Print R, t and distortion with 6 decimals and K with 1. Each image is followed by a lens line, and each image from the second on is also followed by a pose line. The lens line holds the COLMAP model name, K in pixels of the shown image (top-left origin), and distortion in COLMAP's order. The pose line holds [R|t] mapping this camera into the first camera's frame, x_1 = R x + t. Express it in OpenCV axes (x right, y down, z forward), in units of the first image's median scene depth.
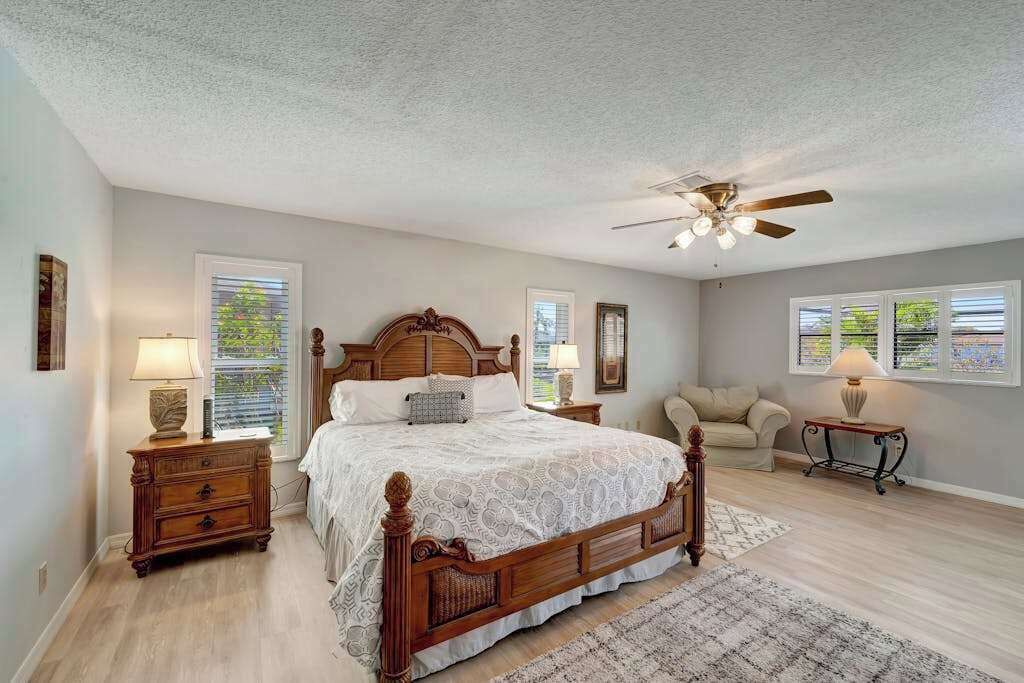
lens RADIAL K [[423.0, 0, 512.0], [0, 423.0, 341.5], [0, 0, 1]] dist [0.000854, 0.000149]
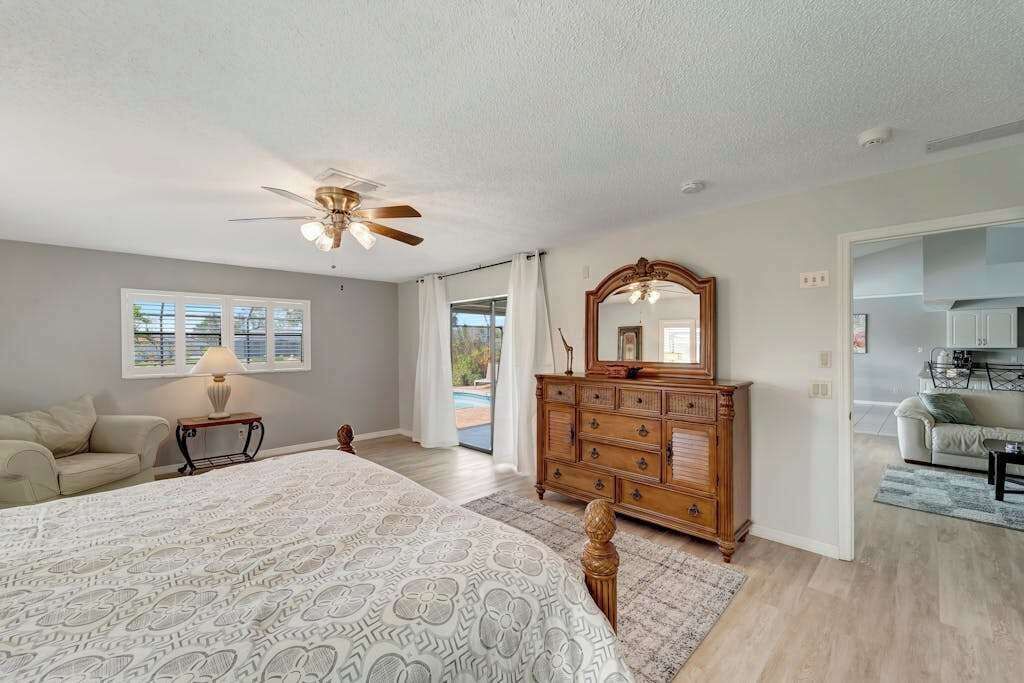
lens RADIAL K [[423.0, 0, 512.0], [0, 423.0, 341.5], [0, 0, 1]] dist [0.000854, 0.000149]
pose [[-0.201746, 0.002166, 0.979435, -0.389043], [-0.006341, 0.999974, -0.003518, 0.000945], [-0.979417, -0.006920, -0.201727, 0.502710]]
